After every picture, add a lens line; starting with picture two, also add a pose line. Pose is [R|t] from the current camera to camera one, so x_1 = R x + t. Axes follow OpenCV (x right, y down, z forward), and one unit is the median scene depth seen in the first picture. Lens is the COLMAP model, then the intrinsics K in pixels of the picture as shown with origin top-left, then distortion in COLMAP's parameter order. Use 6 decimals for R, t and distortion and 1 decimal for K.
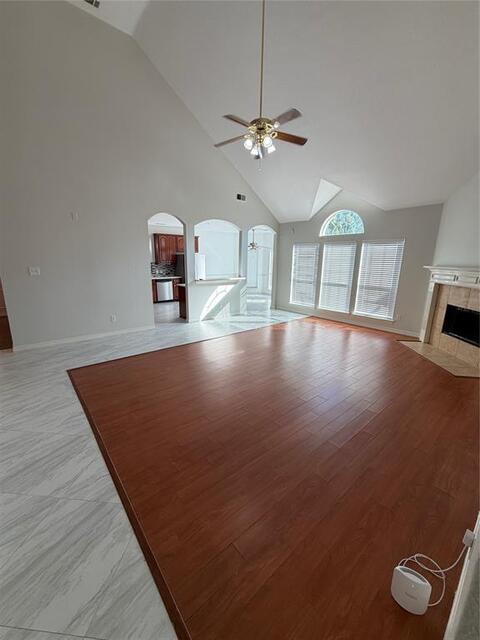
lens RADIAL K [[256.3, 0, 236.1], [0, 256.3, 320.1], [0, 0, 1]] dist [0.000860, -0.000154]
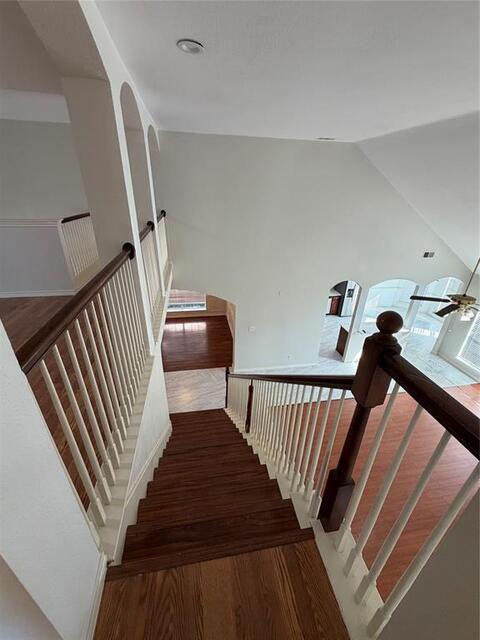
lens RADIAL K [[256.3, 0, 242.3], [0, 256.3, 322.5], [0, 0, 1]] dist [0.000860, -0.000154]
pose [[0.867060, 0.227646, -0.443153, -0.095722], [-0.133708, 0.963197, 0.233181, -0.334838], [0.479927, -0.142929, 0.865588, -0.202717]]
